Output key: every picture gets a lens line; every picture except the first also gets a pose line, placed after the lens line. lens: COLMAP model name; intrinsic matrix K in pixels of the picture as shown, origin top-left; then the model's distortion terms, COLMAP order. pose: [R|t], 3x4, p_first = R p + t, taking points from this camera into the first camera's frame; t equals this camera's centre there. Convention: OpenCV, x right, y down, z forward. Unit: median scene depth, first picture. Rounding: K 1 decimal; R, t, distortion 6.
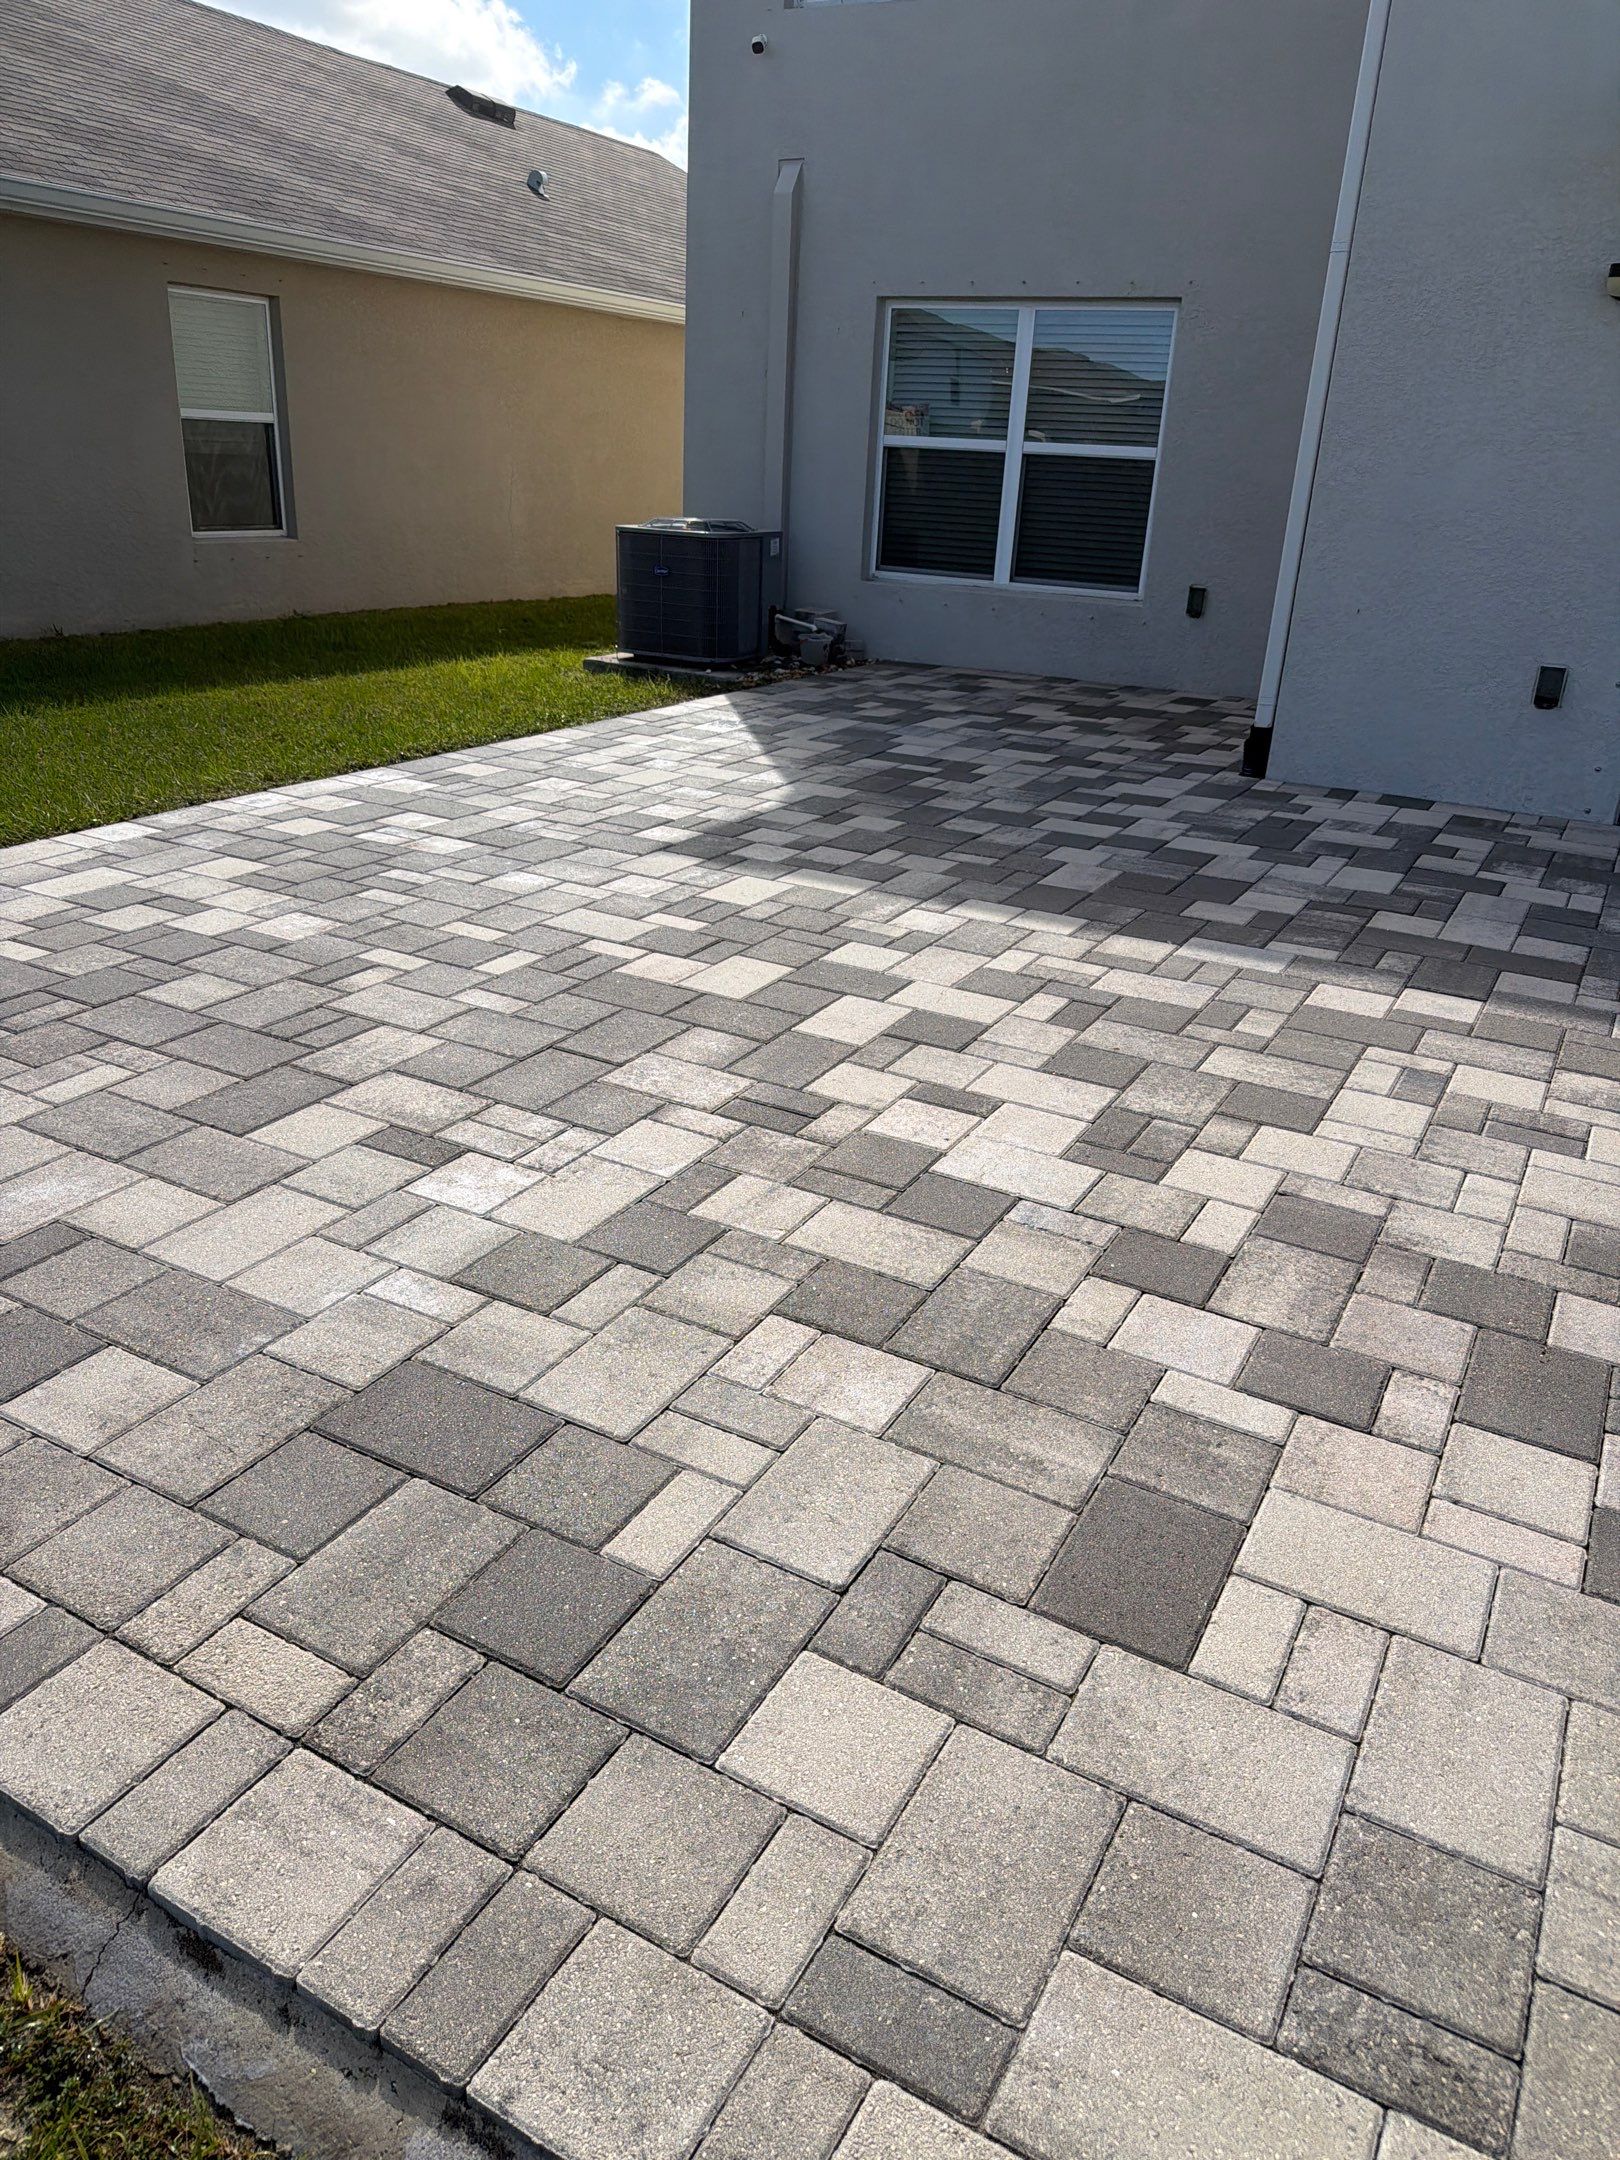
lens RADIAL K [[1508.9, 0, 819.1], [0, 1508.9, 1087.0], [0, 0, 1]] dist [0.181731, -0.392603]
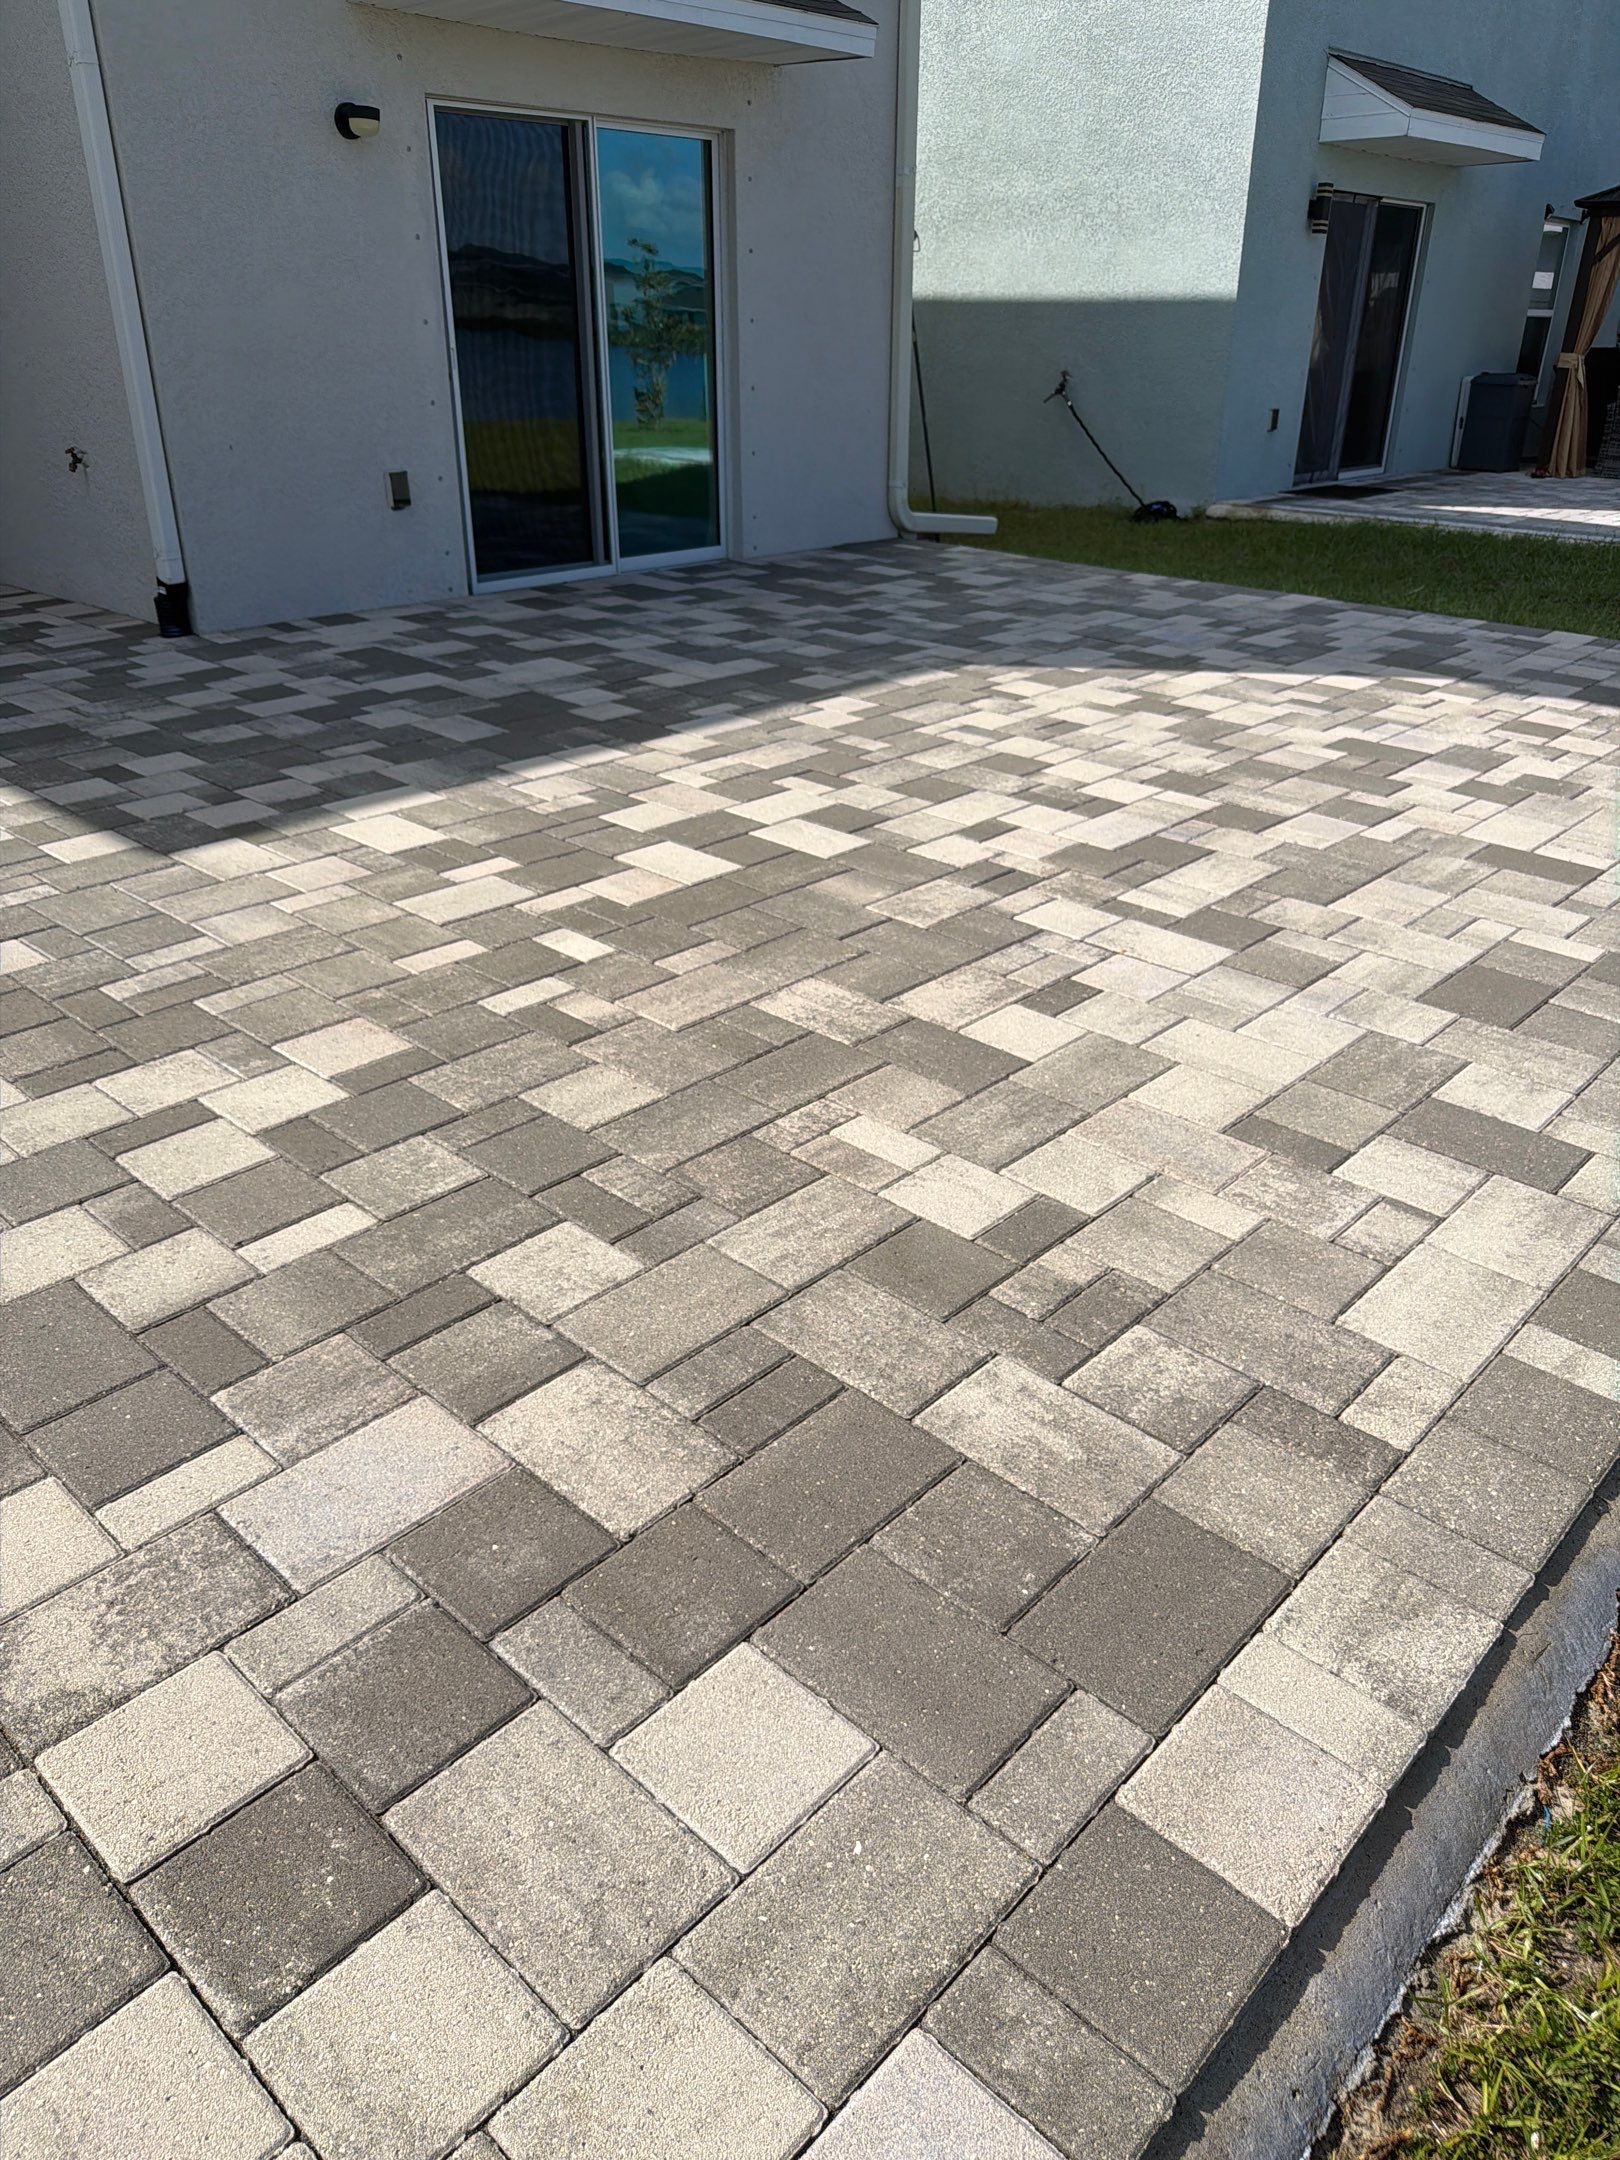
lens RADIAL K [[1508.9, 0, 819.1], [0, 1508.9, 1087.0], [0, 0, 1]] dist [0.181731, -0.392603]
pose [[0.234892, -0.478142, 0.846290, -0.982125], [0.378415, 0.846944, 0.373481, -0.295227], [-0.895337, 0.232521, 0.379876, 0.587913]]
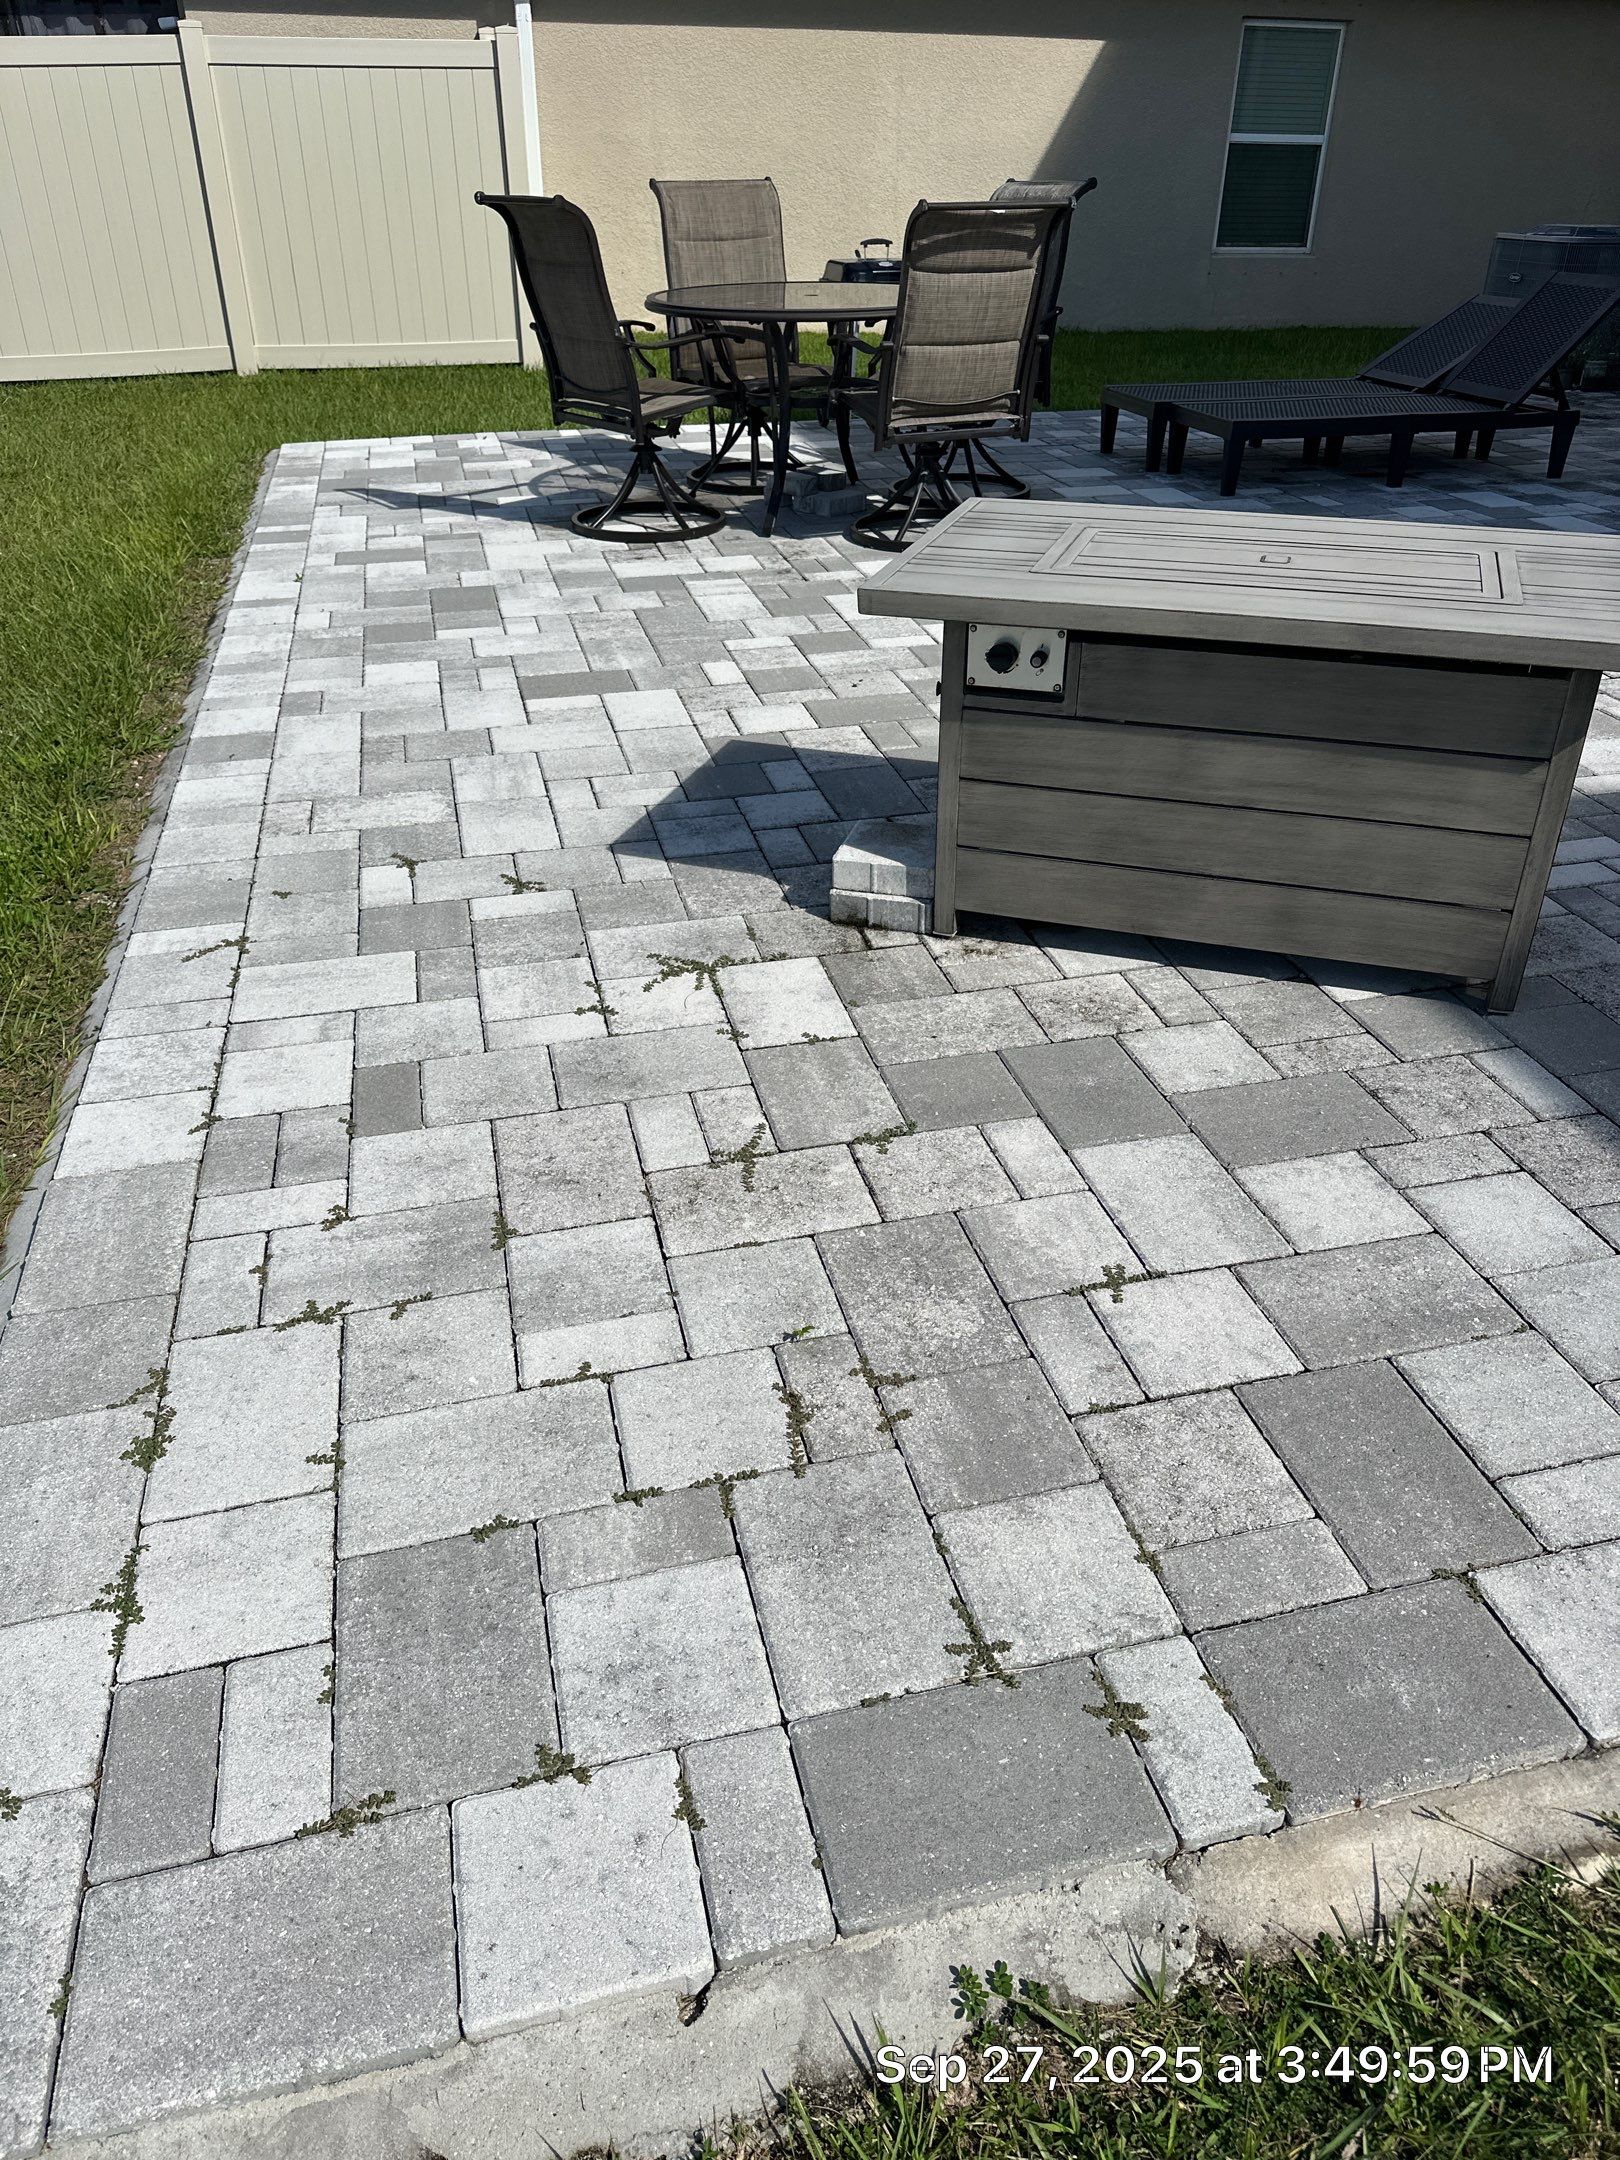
lens RADIAL K [[1511.6, 0, 816.7], [0, 1511.6, 1083.7], [0, 0, 1]] dist [0.063706, -0.066230]
pose [[0.677695, 0.353882, -0.644591, 1.008119], [-0.268275, 0.935151, 0.231348, 0.129321], [0.684659, 0.016144, 0.728684, -0.144481]]
